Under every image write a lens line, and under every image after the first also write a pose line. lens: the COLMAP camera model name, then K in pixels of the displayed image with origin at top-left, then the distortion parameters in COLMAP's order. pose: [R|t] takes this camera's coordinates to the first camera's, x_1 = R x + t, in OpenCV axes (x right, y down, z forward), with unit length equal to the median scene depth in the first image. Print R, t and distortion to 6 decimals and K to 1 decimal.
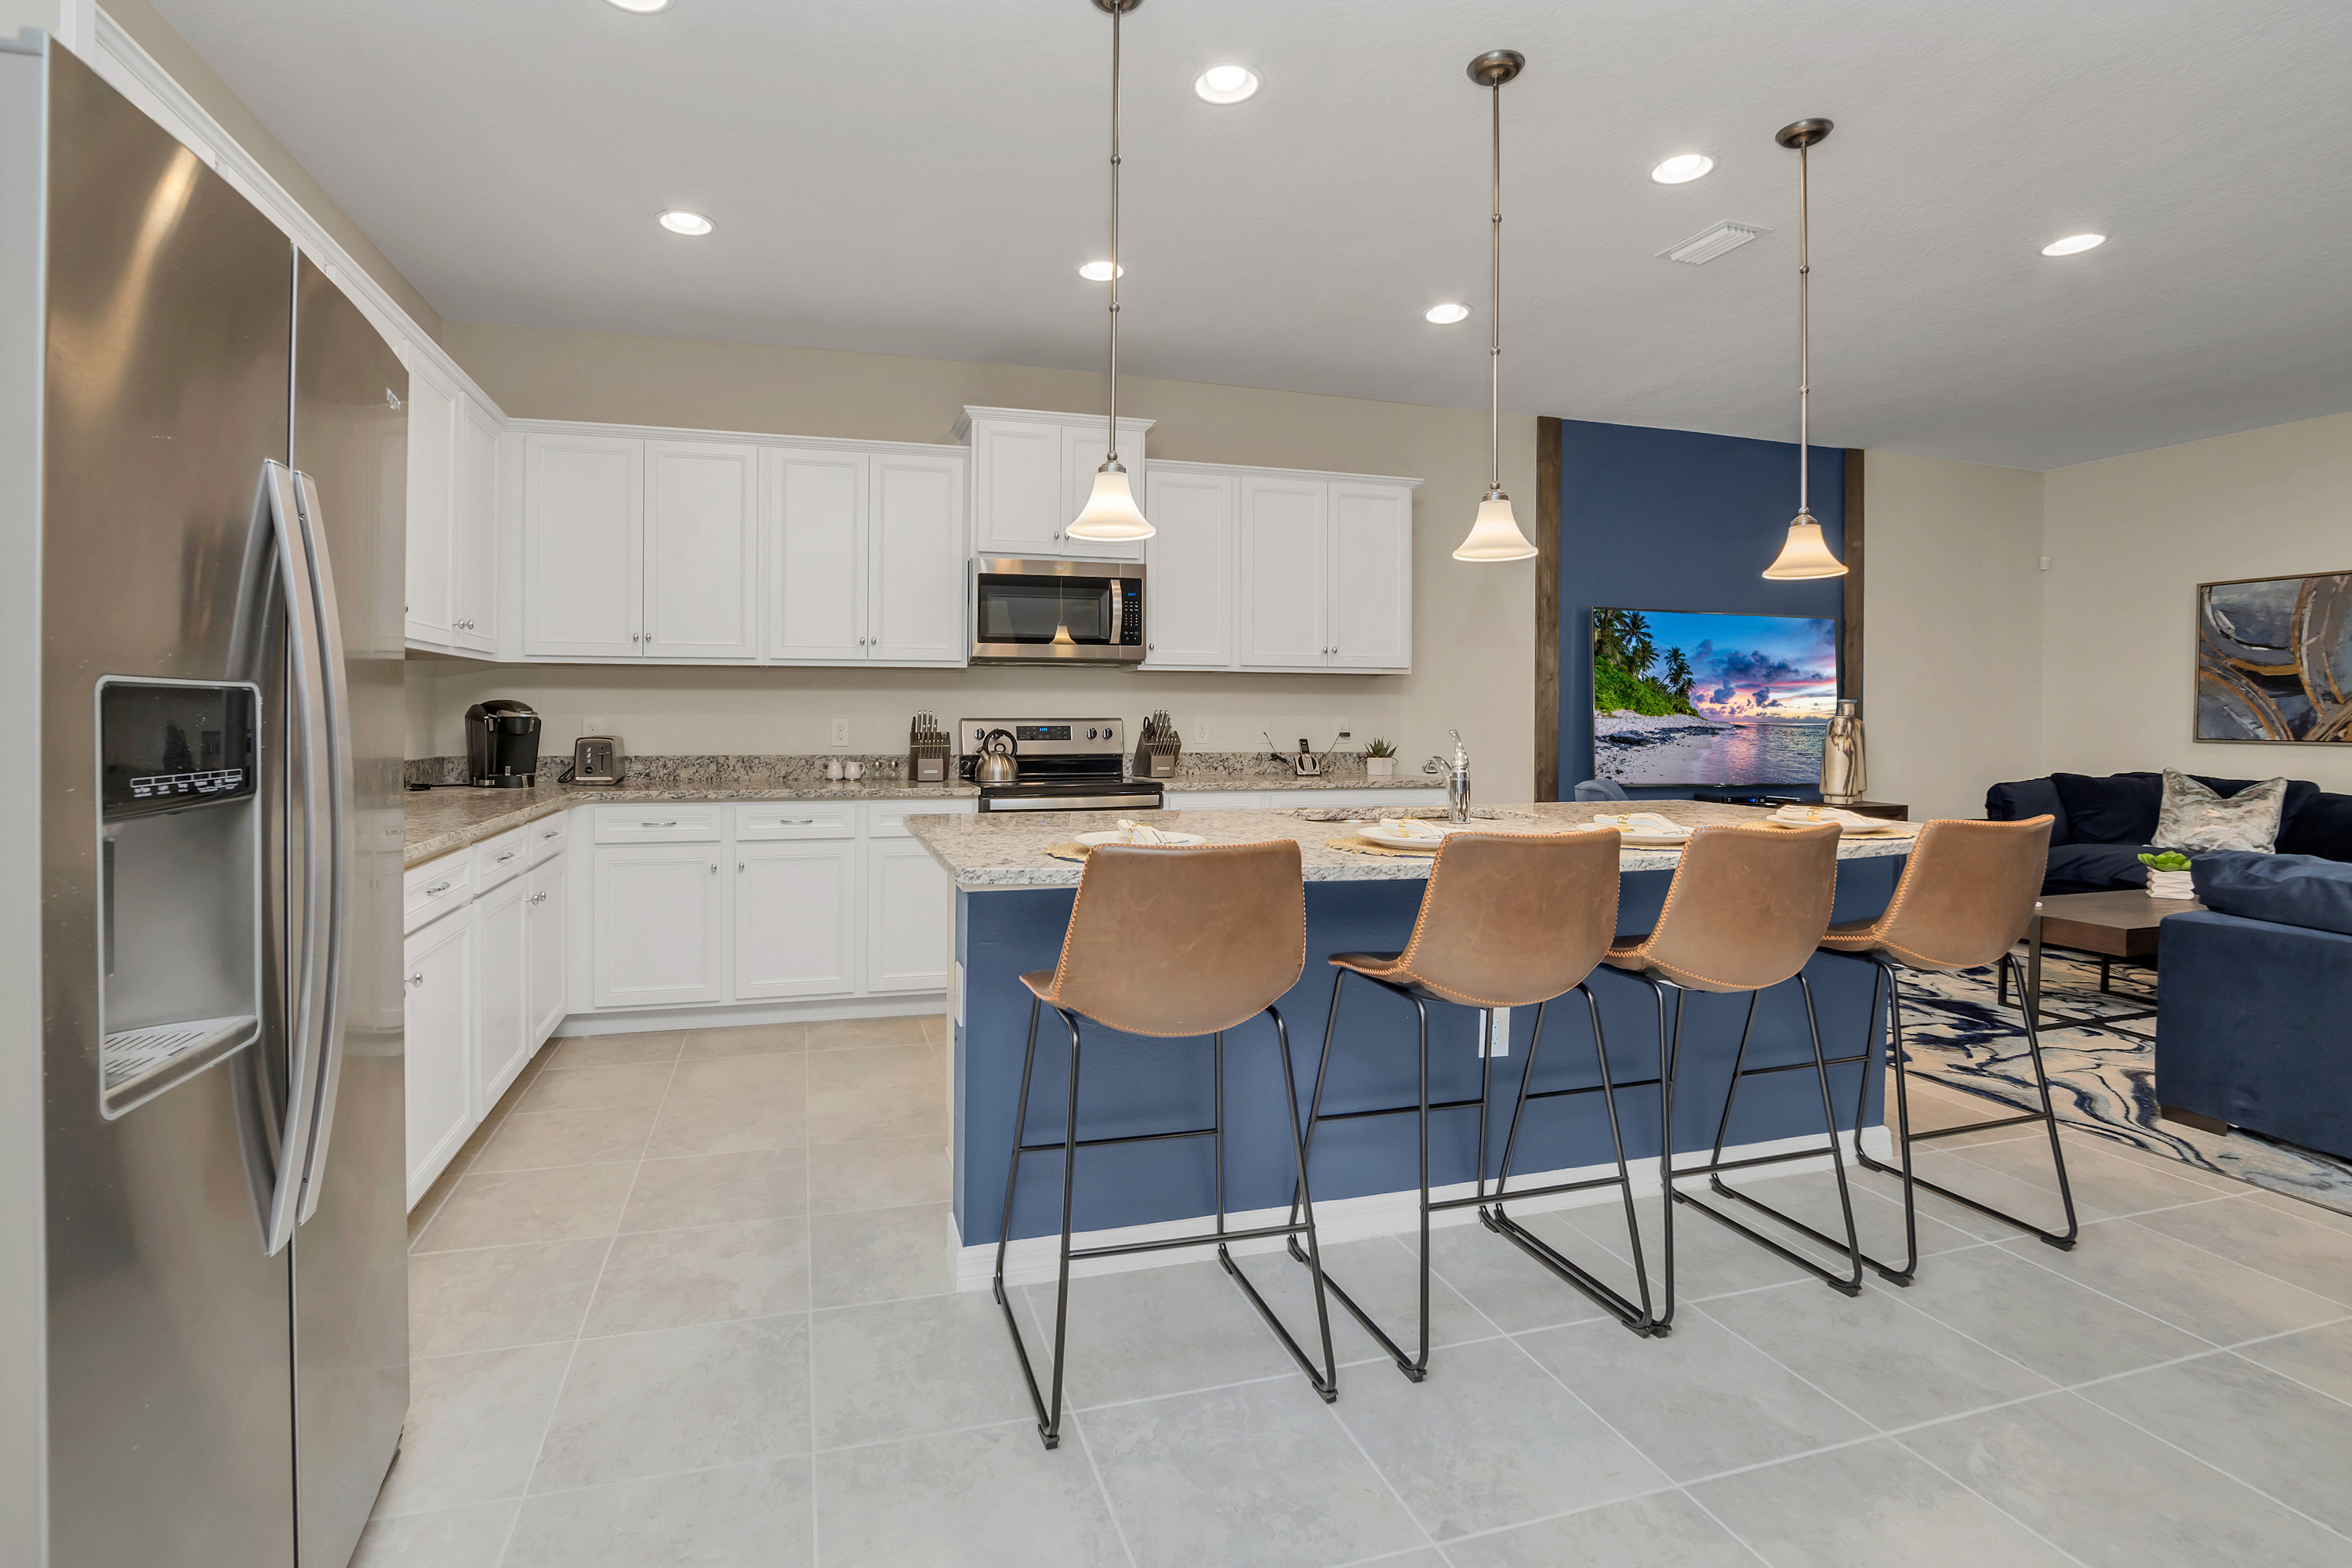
lens RADIAL K [[1090.4, 0, 1147.9], [0, 1090.4, 722.7], [0, 0, 1]] dist [-0.000685, -0.000510]
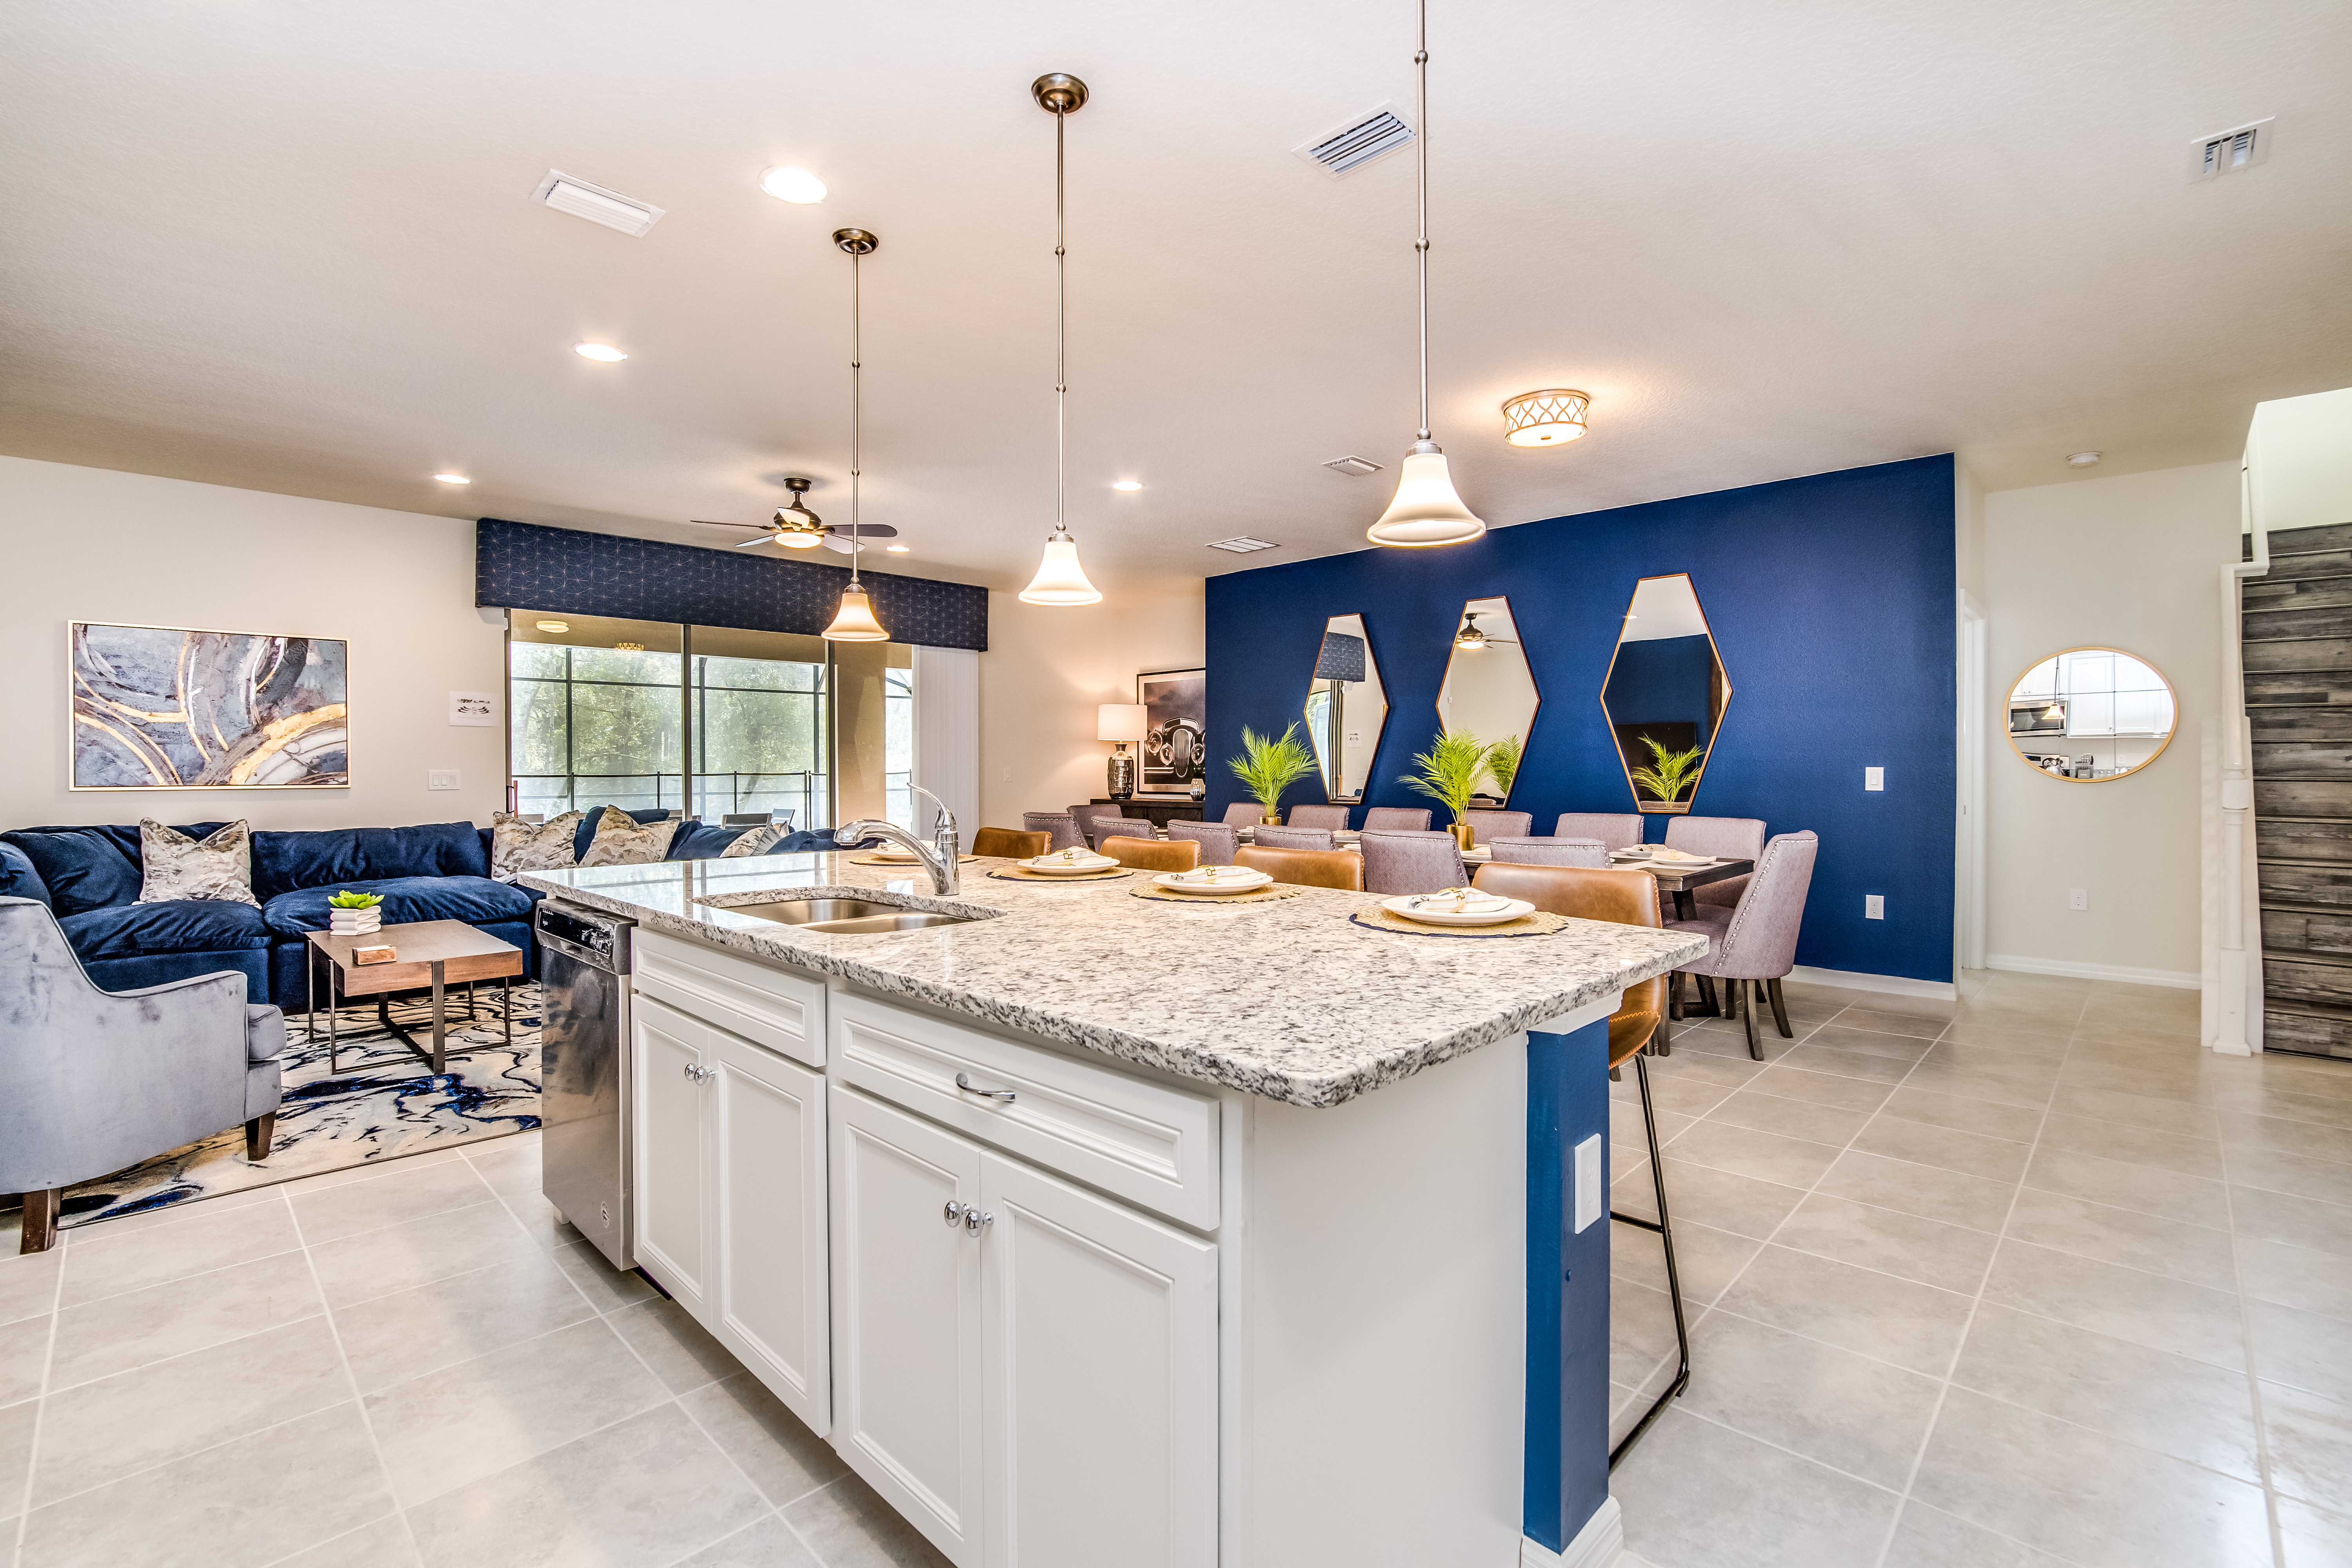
lens RADIAL K [[1039.9, 0, 1173.6], [0, 1039.9, 771.8], [0, 0, 1]] dist [-0.044378, 0.011818]
pose [[-0.473417, -0.011713, 0.880760, -0.239797], [0.005607, 0.999851, 0.016310, -0.007144], [-0.880820, 0.012660, -0.473281, 0.606806]]
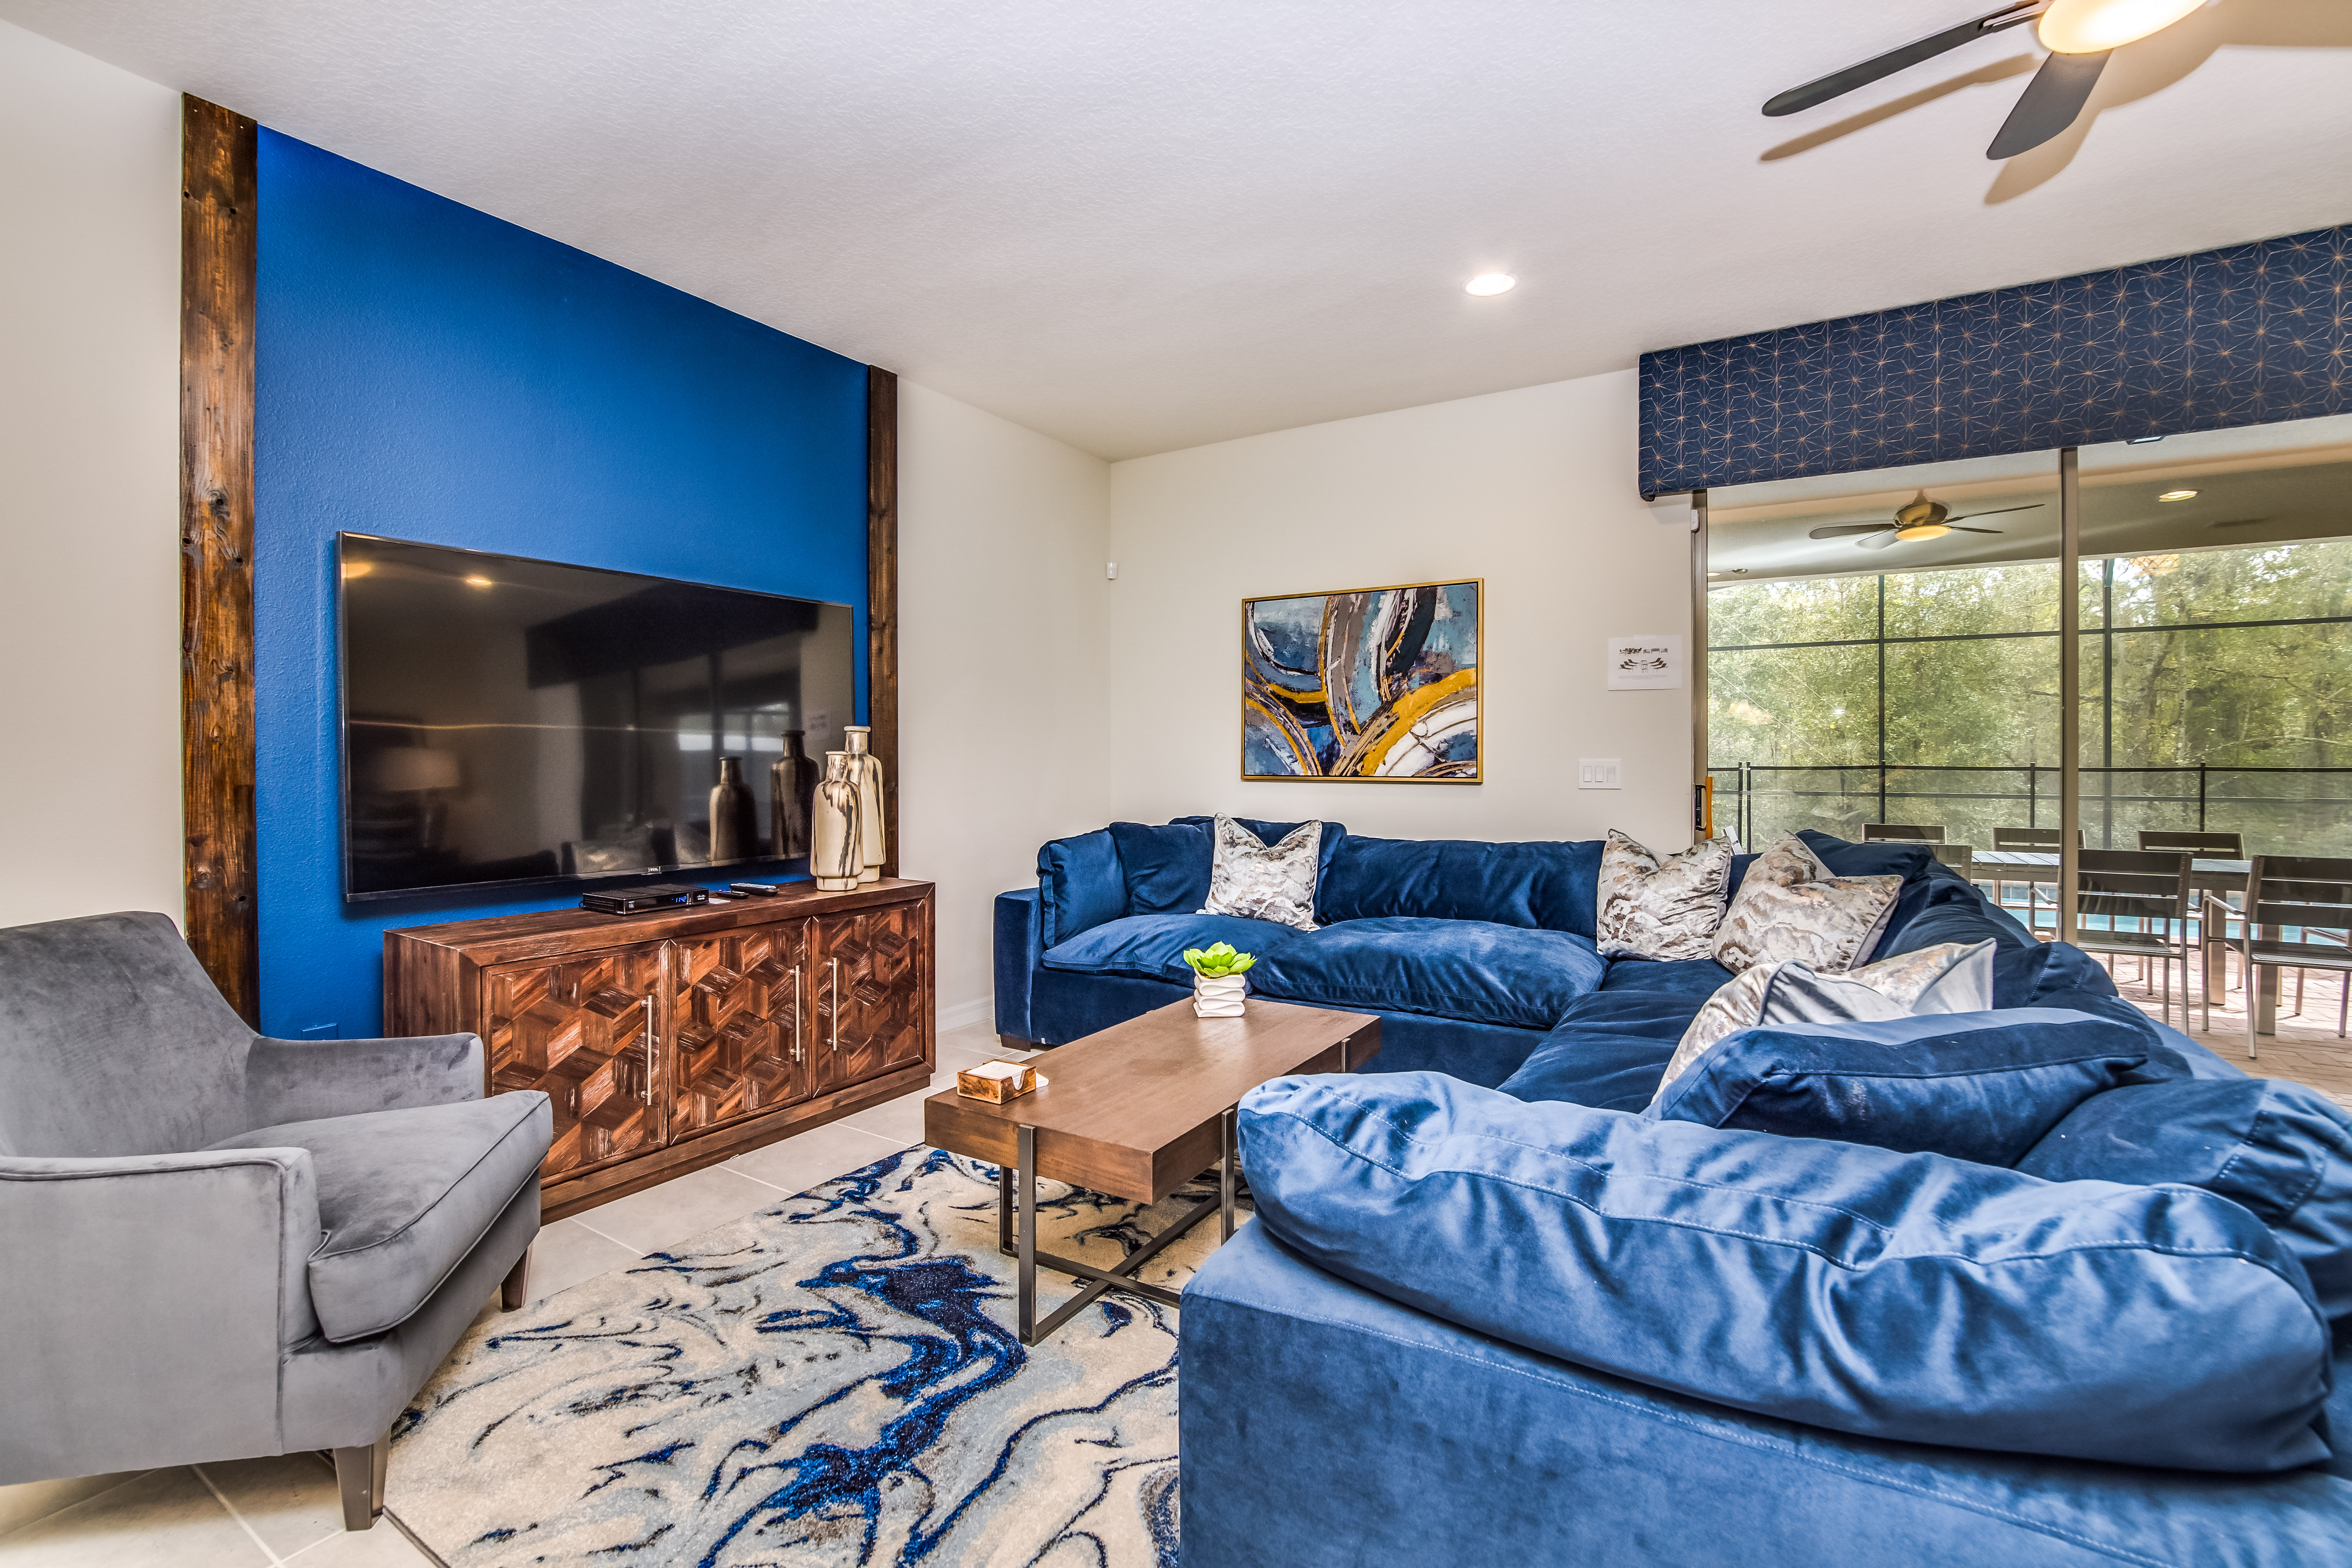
lens RADIAL K [[1039.9, 0, 1173.6], [0, 1039.9, 771.8], [0, 0, 1]] dist [-0.044378, 0.011818]
pose [[0.764532, -0.019511, 0.644290, 0.397549], [0.012630, 0.999803, 0.015290, -0.001484], [-0.644462, -0.003552, 0.764628, 0.414163]]
